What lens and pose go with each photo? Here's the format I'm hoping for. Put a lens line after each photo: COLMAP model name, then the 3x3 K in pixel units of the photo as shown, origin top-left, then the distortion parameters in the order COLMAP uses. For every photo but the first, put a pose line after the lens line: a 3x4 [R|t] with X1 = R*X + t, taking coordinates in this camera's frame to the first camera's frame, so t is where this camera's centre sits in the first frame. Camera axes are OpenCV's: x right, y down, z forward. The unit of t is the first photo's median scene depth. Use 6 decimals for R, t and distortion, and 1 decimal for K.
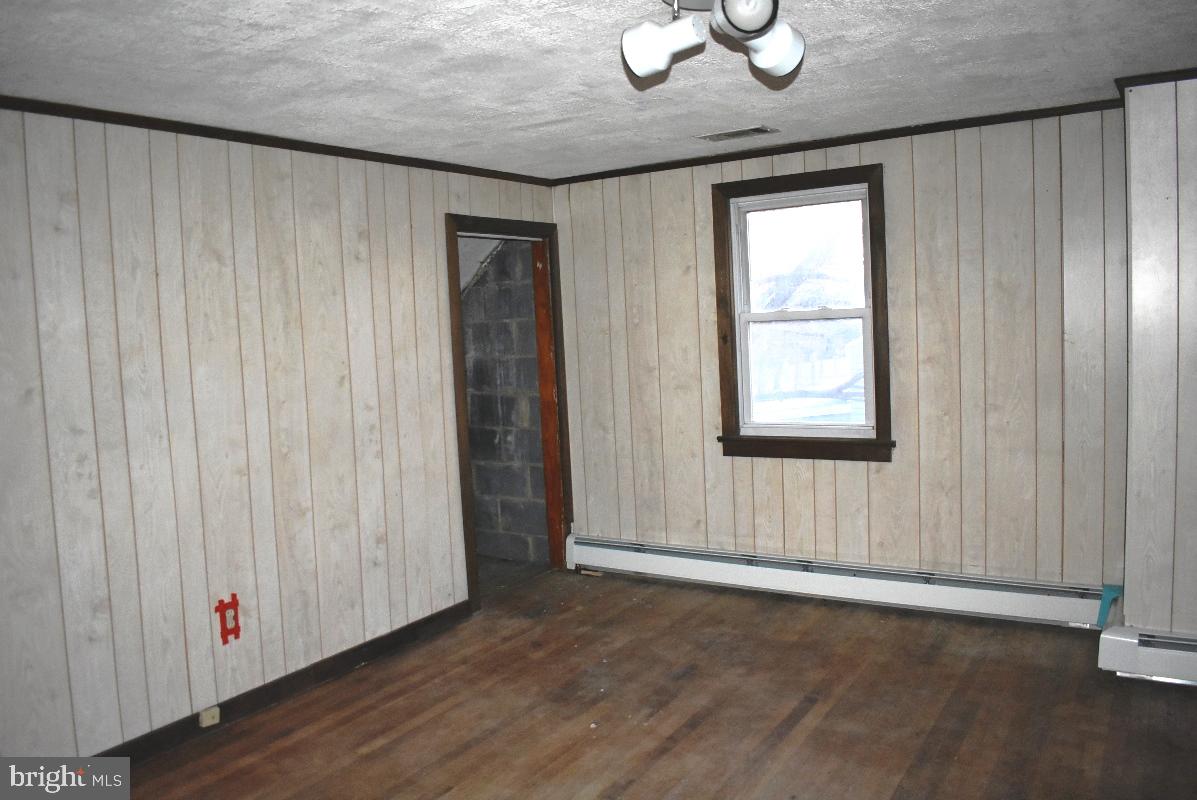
lens RADIAL K [[931.8, 0, 604.7], [0, 931.8, 395.5], [0, 0, 1]] dist [-0.100527, 0.018259]
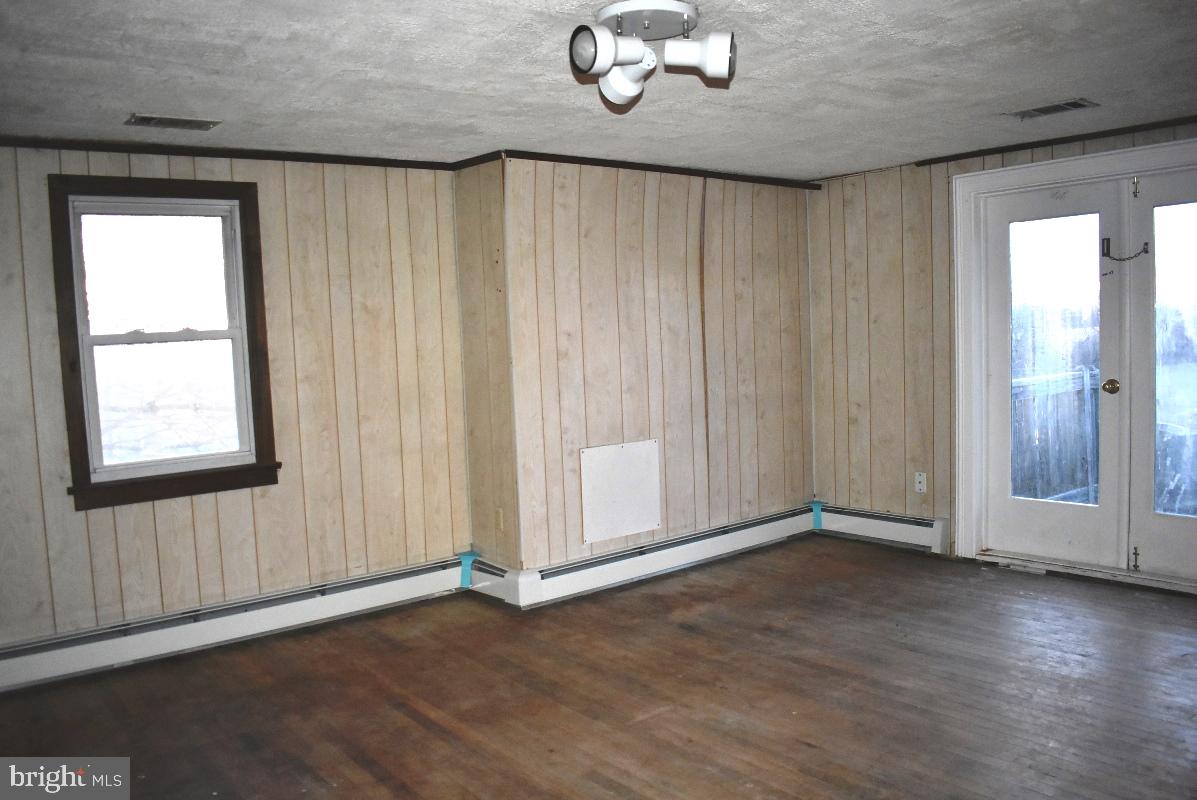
lens RADIAL K [[931.8, 0, 601.2], [0, 931.8, 396.3], [0, 0, 1]] dist [-0.100527, 0.018259]
pose [[0.323213, -0.034869, 0.945684, -0.514127], [0.105081, 0.994463, 0.000753, 0.014710], [-0.940474, 0.099130, 0.325087, 0.347017]]
